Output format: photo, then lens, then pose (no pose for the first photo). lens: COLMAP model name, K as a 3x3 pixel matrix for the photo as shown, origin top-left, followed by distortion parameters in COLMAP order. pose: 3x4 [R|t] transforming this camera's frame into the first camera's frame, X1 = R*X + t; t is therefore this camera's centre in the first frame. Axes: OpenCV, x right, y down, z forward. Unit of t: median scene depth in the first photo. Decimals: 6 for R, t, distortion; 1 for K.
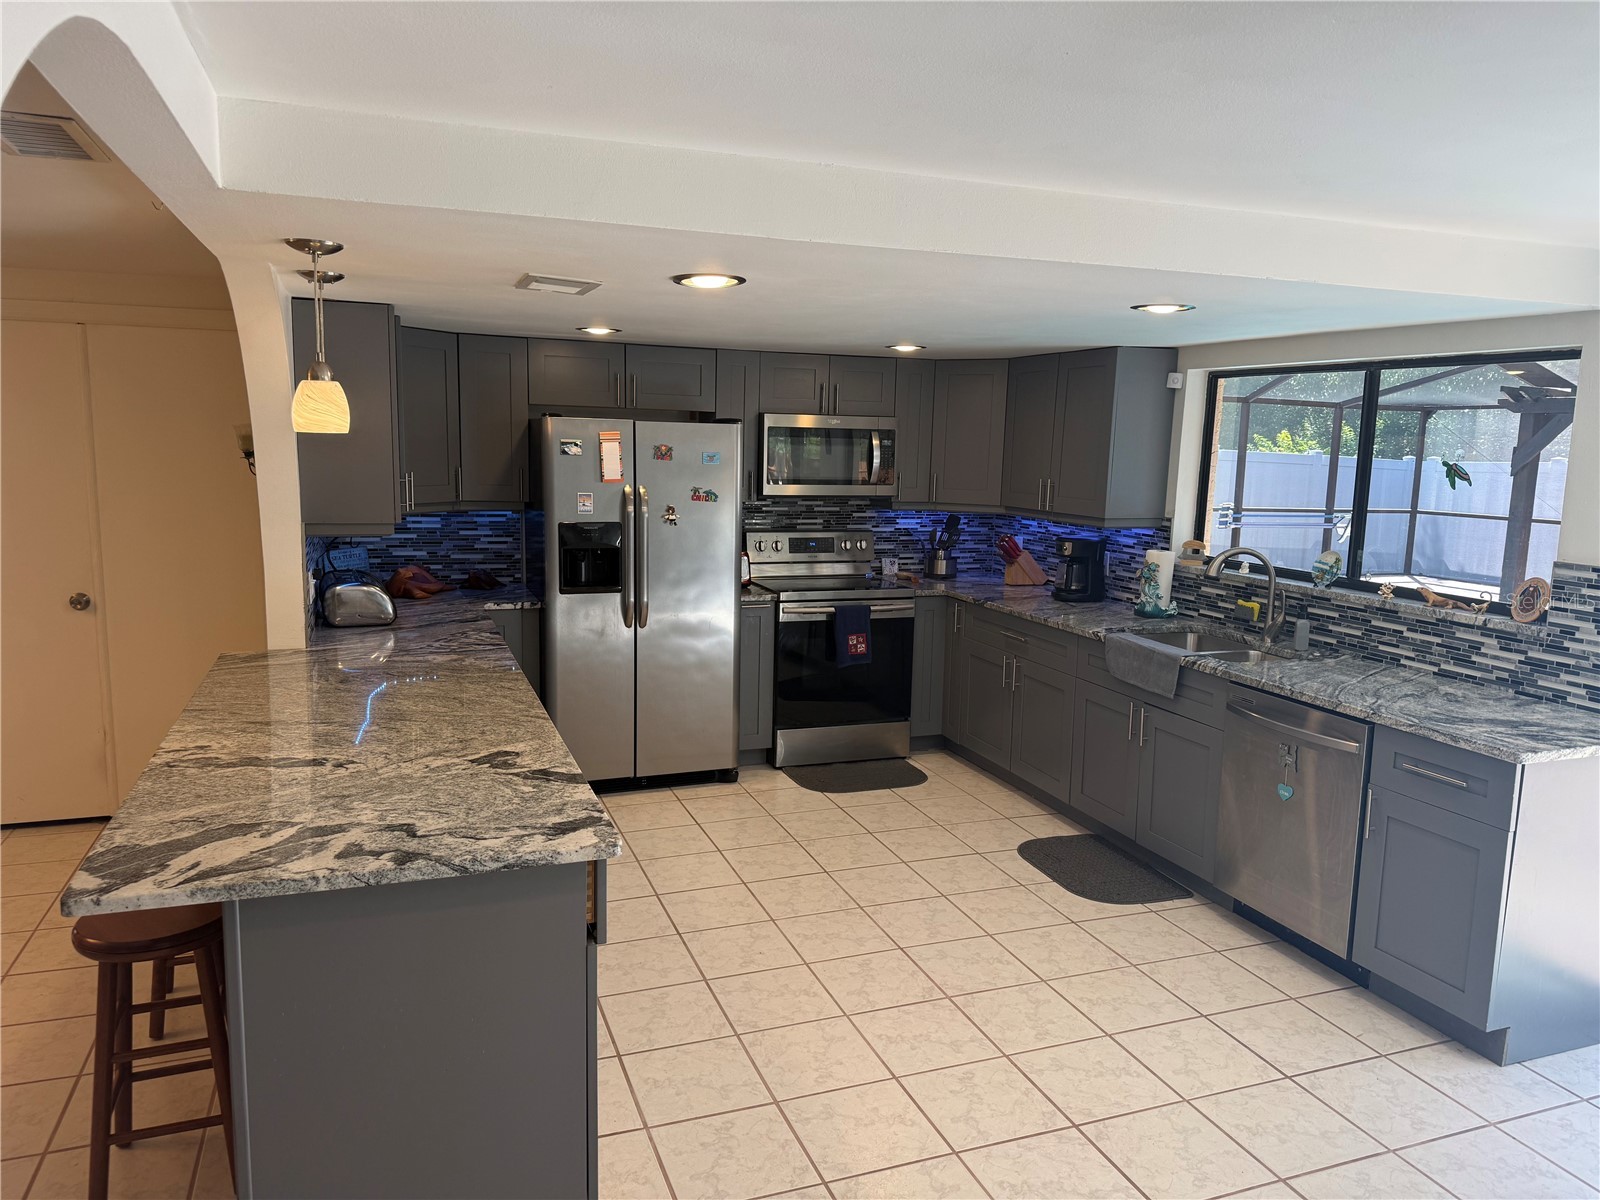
lens RADIAL K [[1127.7, 0, 800.0], [0, 1127.7, 600.0], [0, 0, 1]] dist [0.127640, -0.155131]
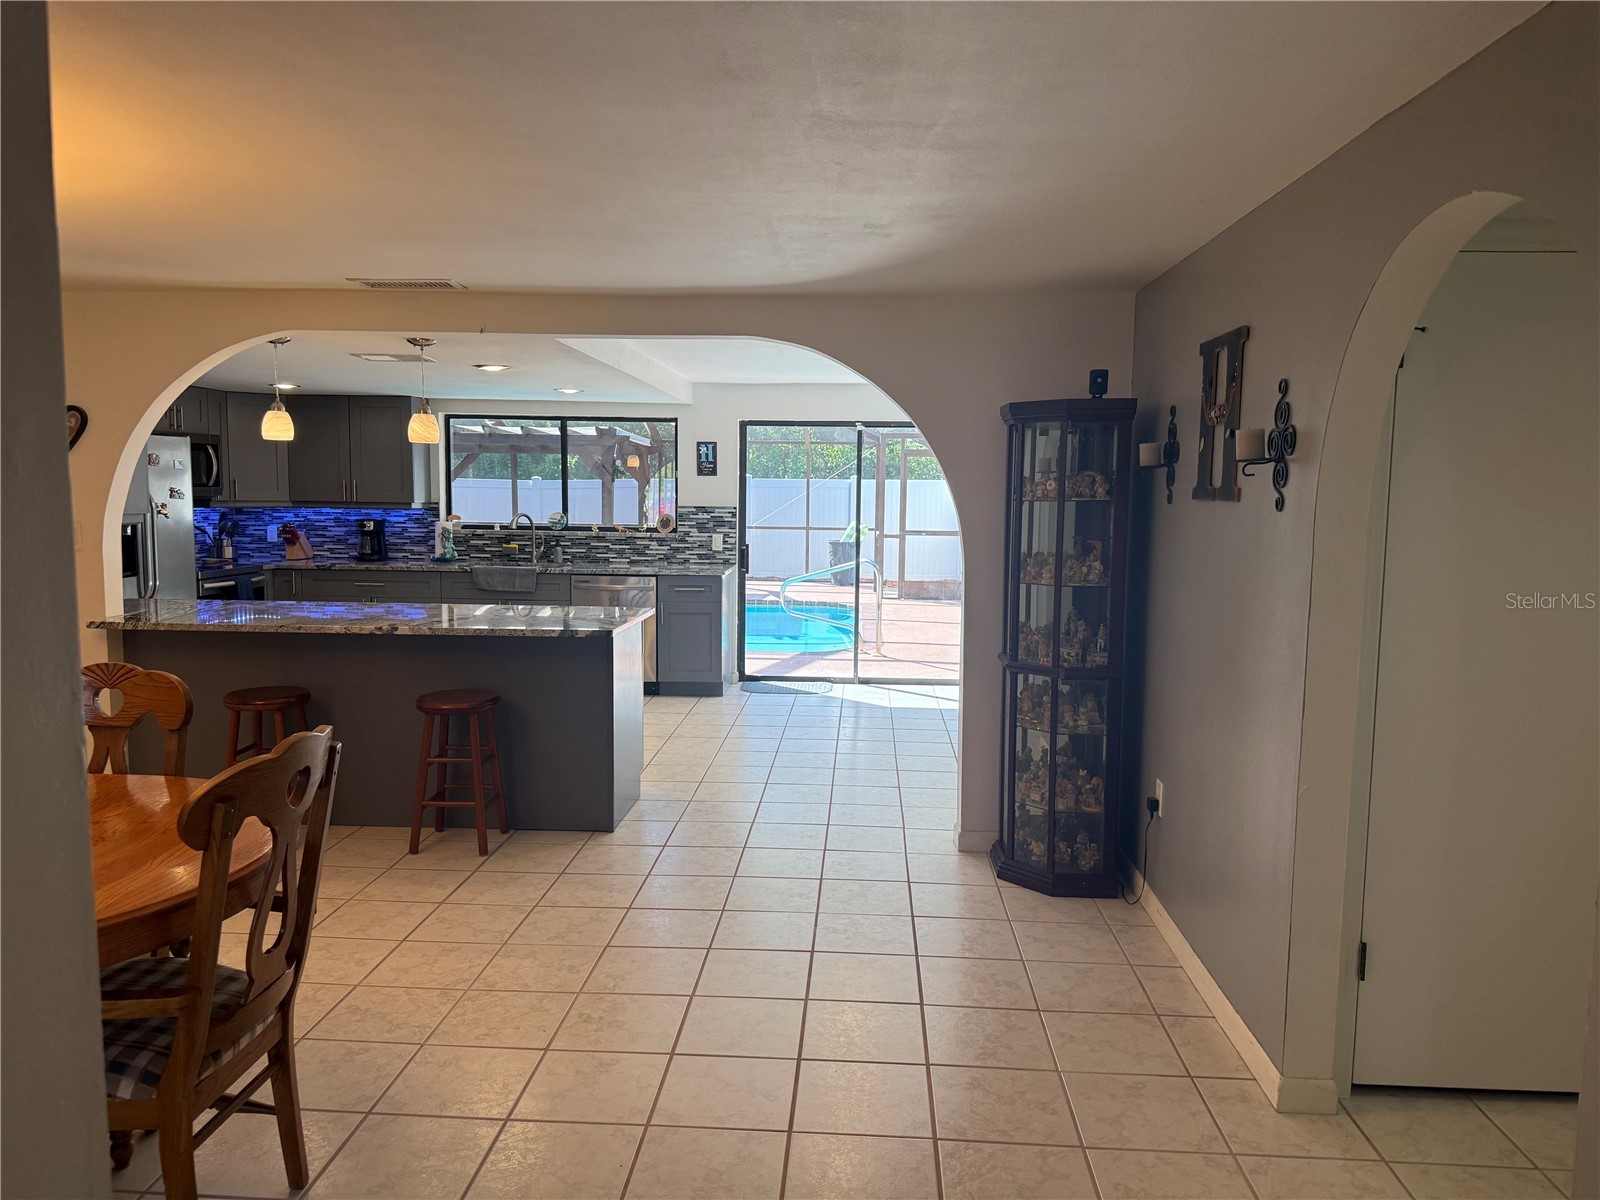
lens RADIAL K [[1152.8, 0, 800.0], [0, 1152.8, 600.0], [0, 0, 1]] dist [0.132747, -0.000160]
pose [[0.407332, -0.110594, 0.906559, -1.276903], [0.131401, 0.989410, 0.061661, 0.040809], [-0.903778, 0.094007, 0.417550, -0.197894]]
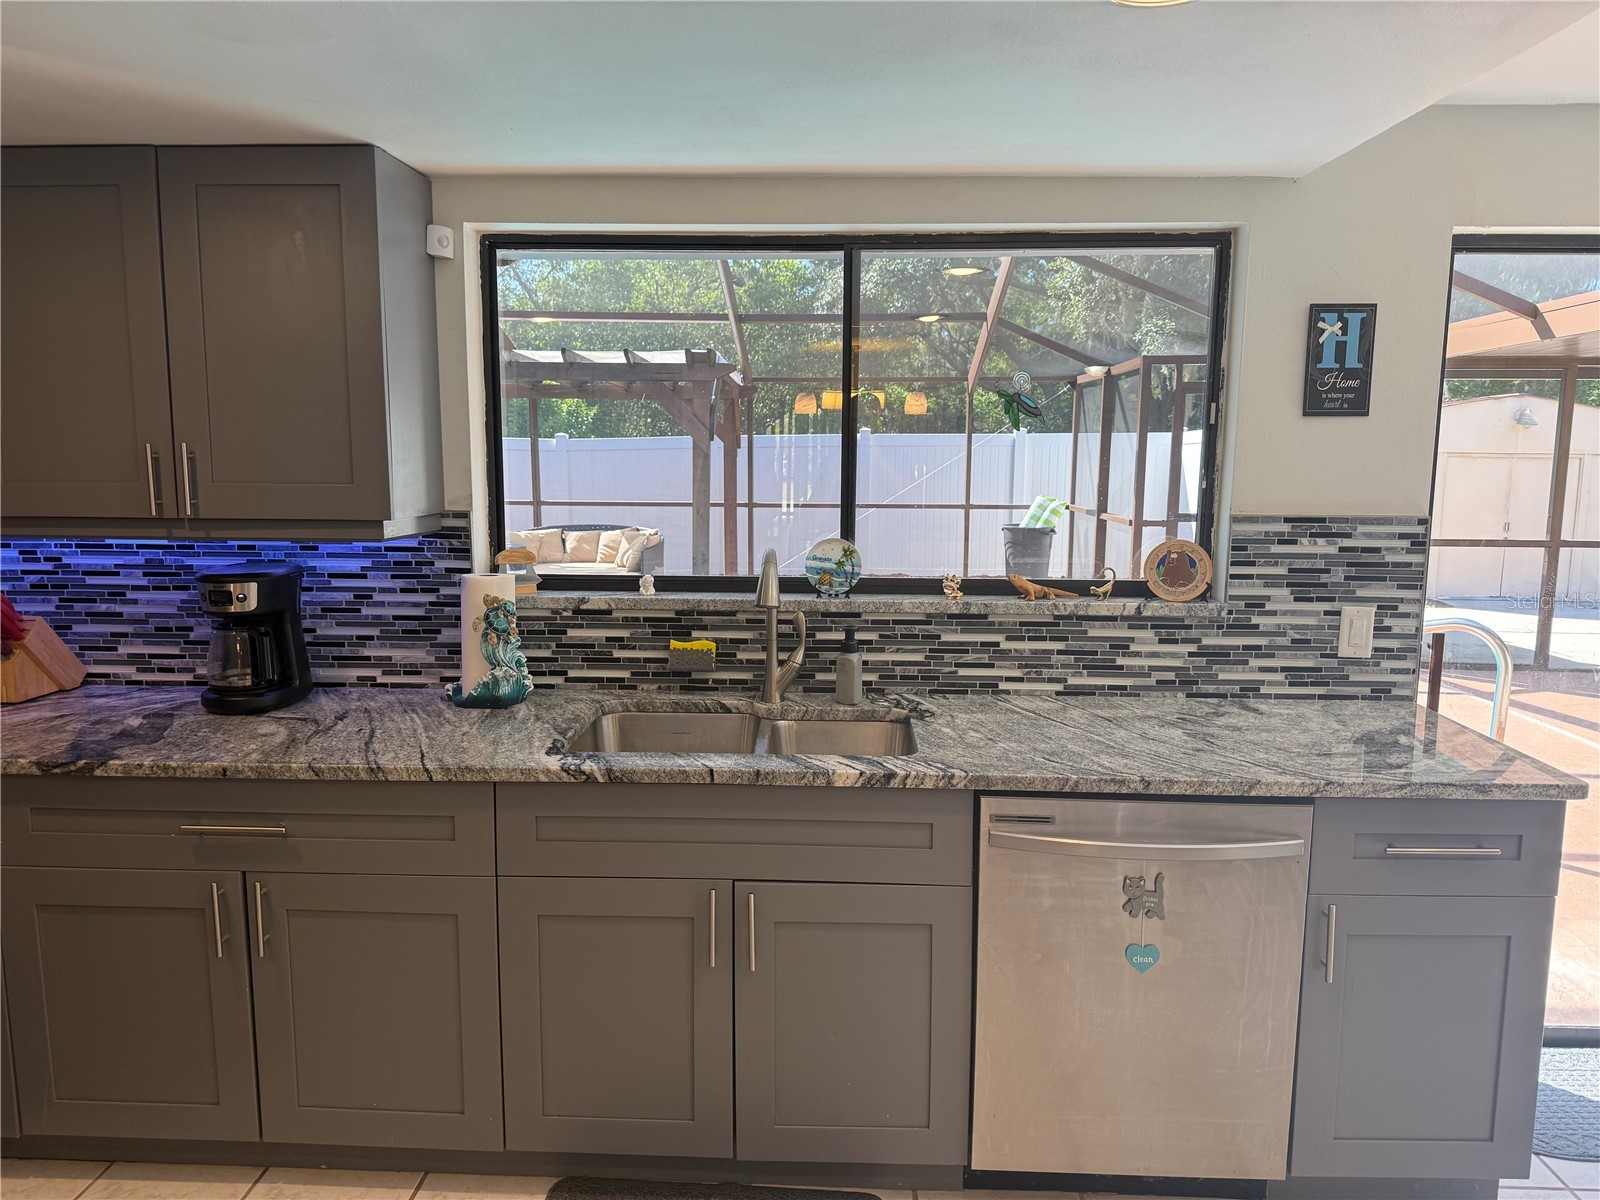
lens RADIAL K [[1127.7, 0, 800.0], [0, 1127.7, 600.0], [0, 0, 1]] dist [0.127640, -0.155131]
pose [[0.383410, -0.150071, 0.911304, -0.126122], [0.137663, 0.984974, 0.104285, -0.083170], [-0.913261, 0.085469, 0.398308, 0.839765]]
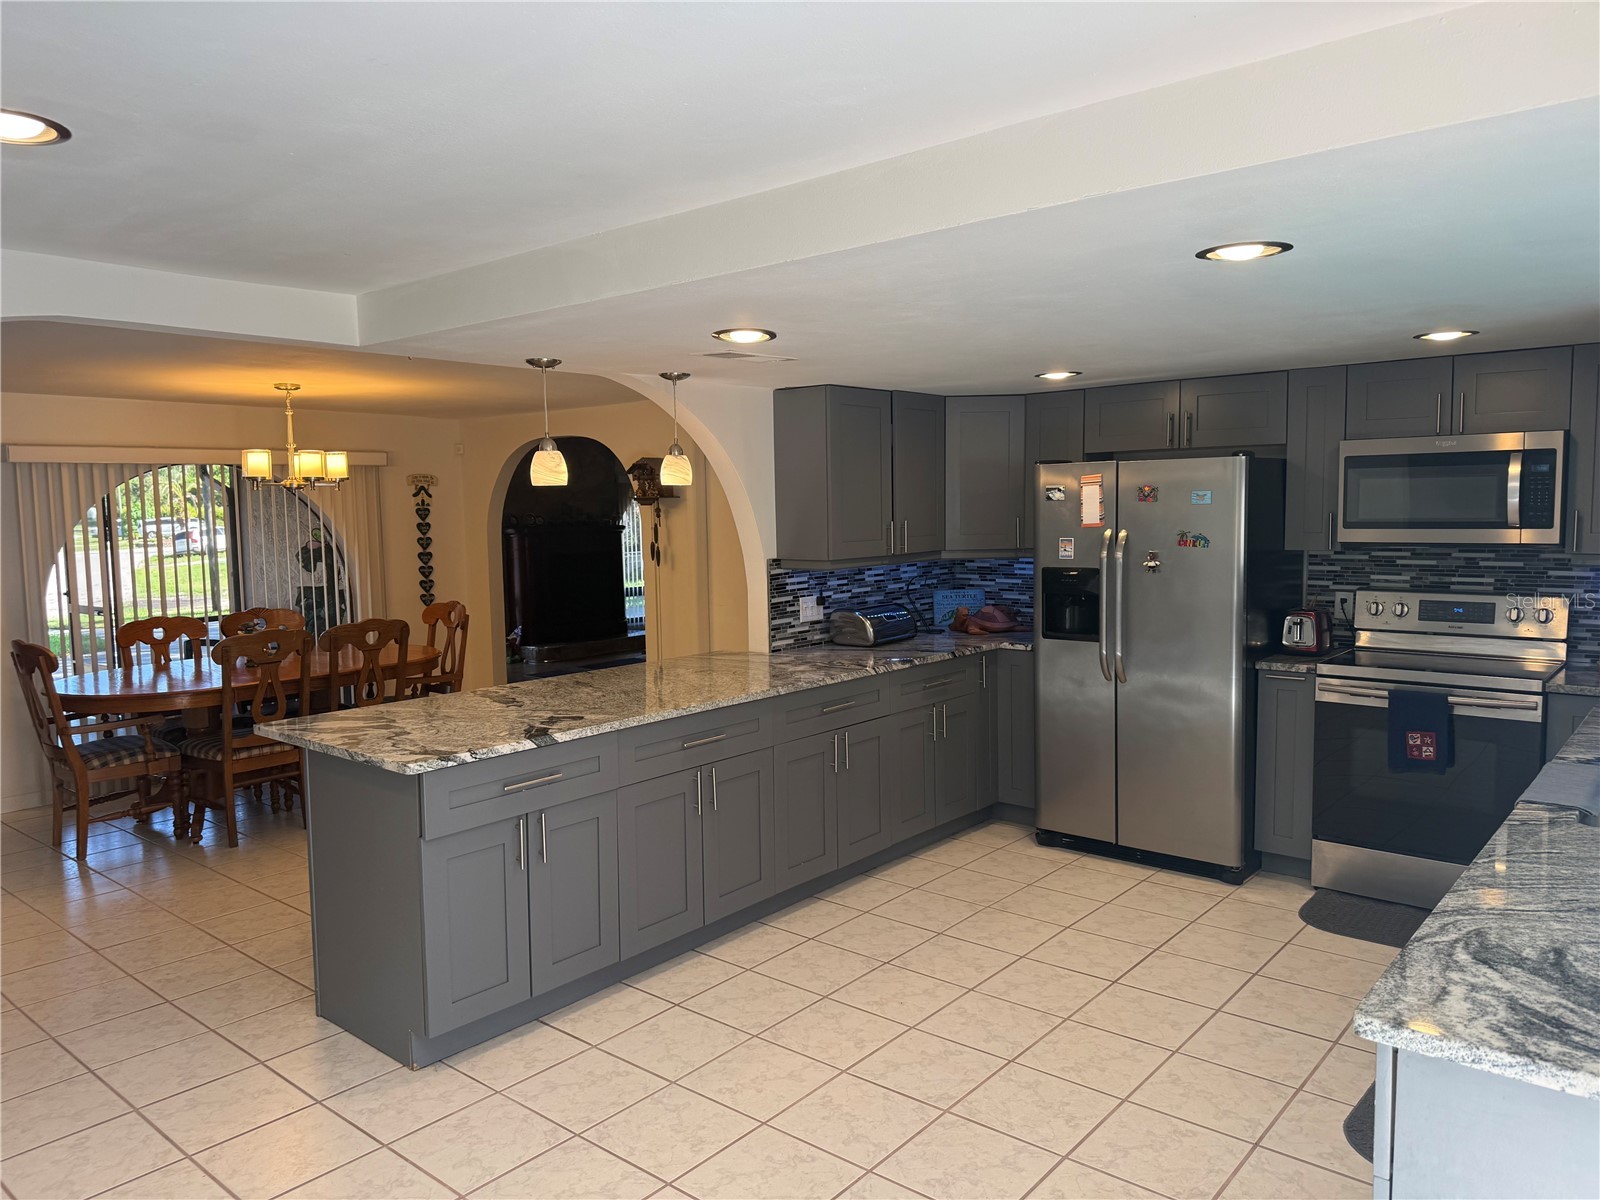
lens RADIAL K [[1127.7, 0, 800.0], [0, 1127.7, 600.0], [0, 0, 1]] dist [0.127640, -0.155131]
pose [[0.484452, 0.041852, -0.873816, 0.690921], [-0.099496, 0.995010, -0.007505, -0.012011], [0.869141, 0.090577, 0.486199, 0.388590]]
